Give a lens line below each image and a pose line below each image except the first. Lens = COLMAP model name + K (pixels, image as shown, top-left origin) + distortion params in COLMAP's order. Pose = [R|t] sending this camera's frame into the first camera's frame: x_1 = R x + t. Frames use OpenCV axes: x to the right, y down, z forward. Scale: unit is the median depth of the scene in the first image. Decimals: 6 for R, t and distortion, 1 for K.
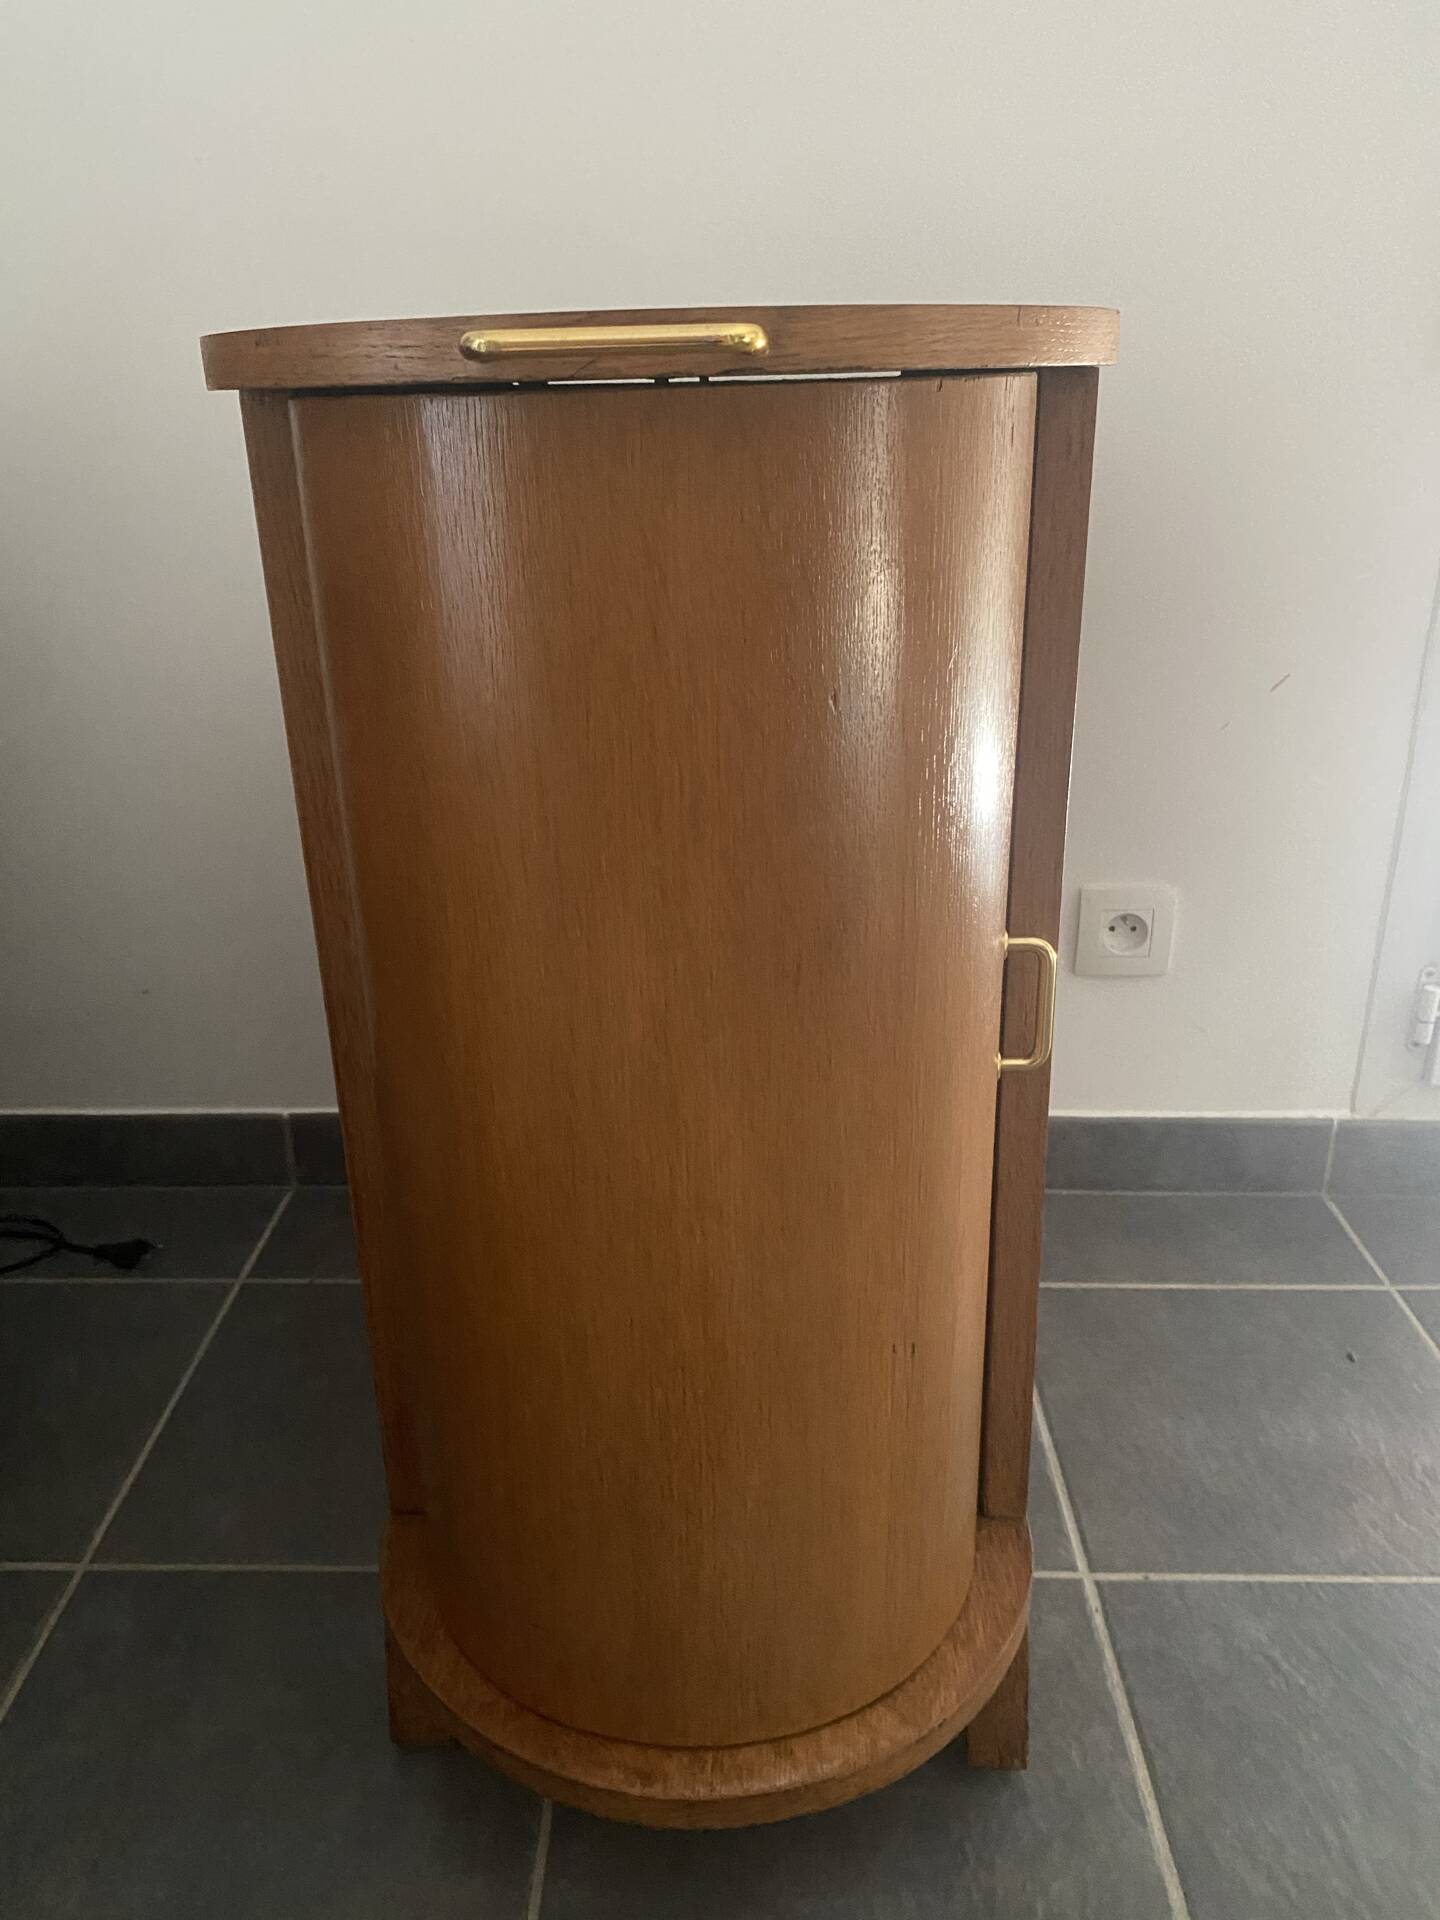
lens RADIAL K [[1462.0, 0, 710.8], [0, 1462.0, 964.2], [0, 0, 1]] dist [0.013802, -0.014721]
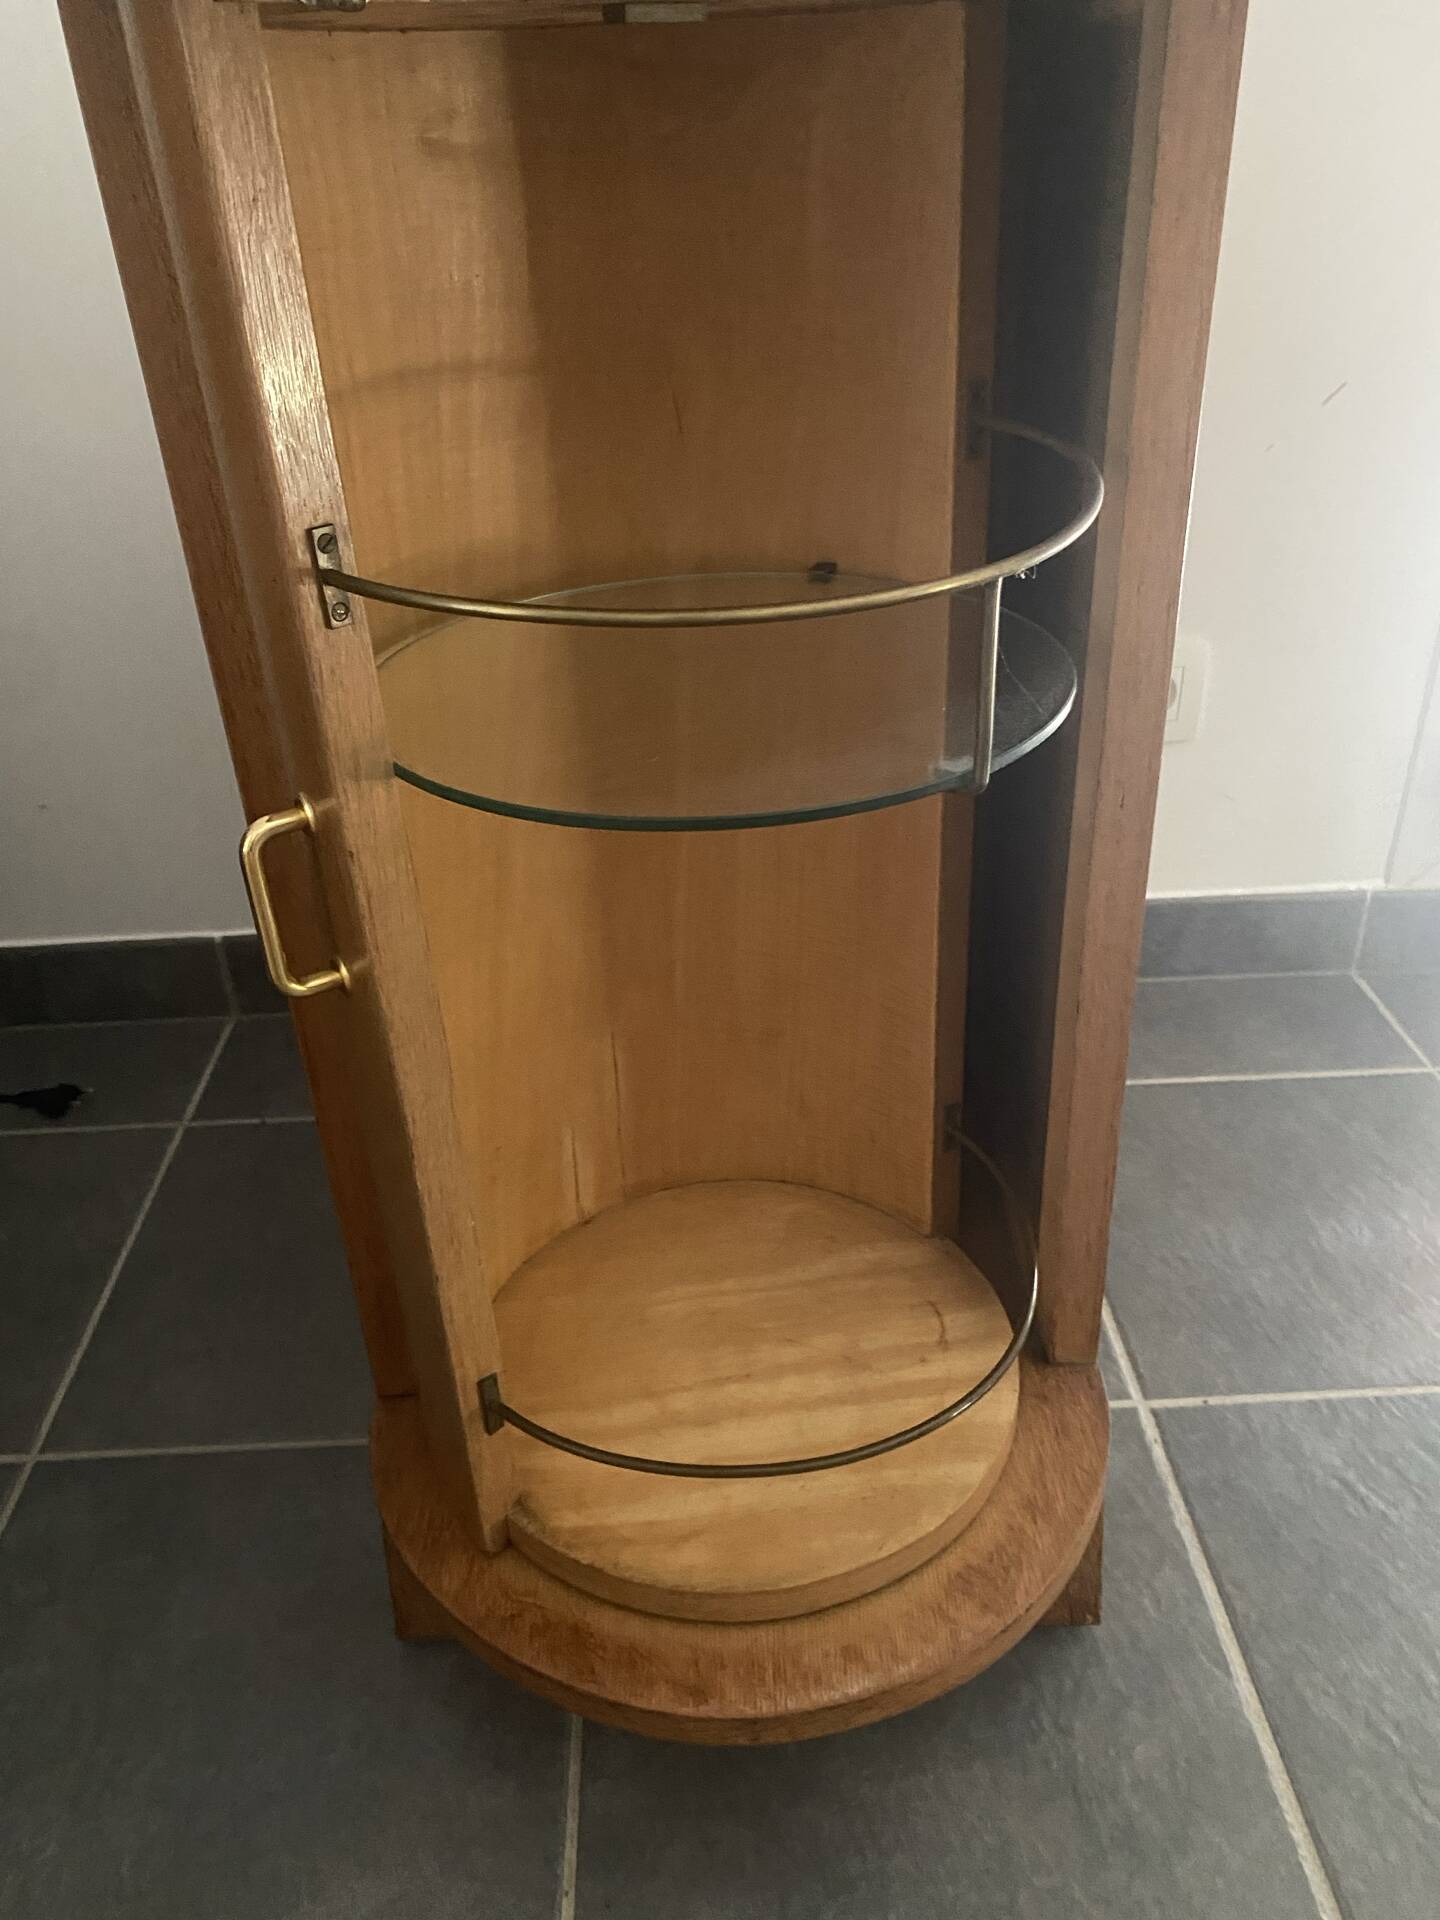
lens RADIAL K [[1462.0, 0, 716.8], [0, 1462.0, 971.9], [0, 0, 1]] dist [0.013802, -0.014721]
pose [[0.998053, -0.046642, 0.041408, -0.035287], [0.039812, 0.987471, 0.152698, -0.001885], [-0.048011, -0.150752, 0.987405, 0.143166]]
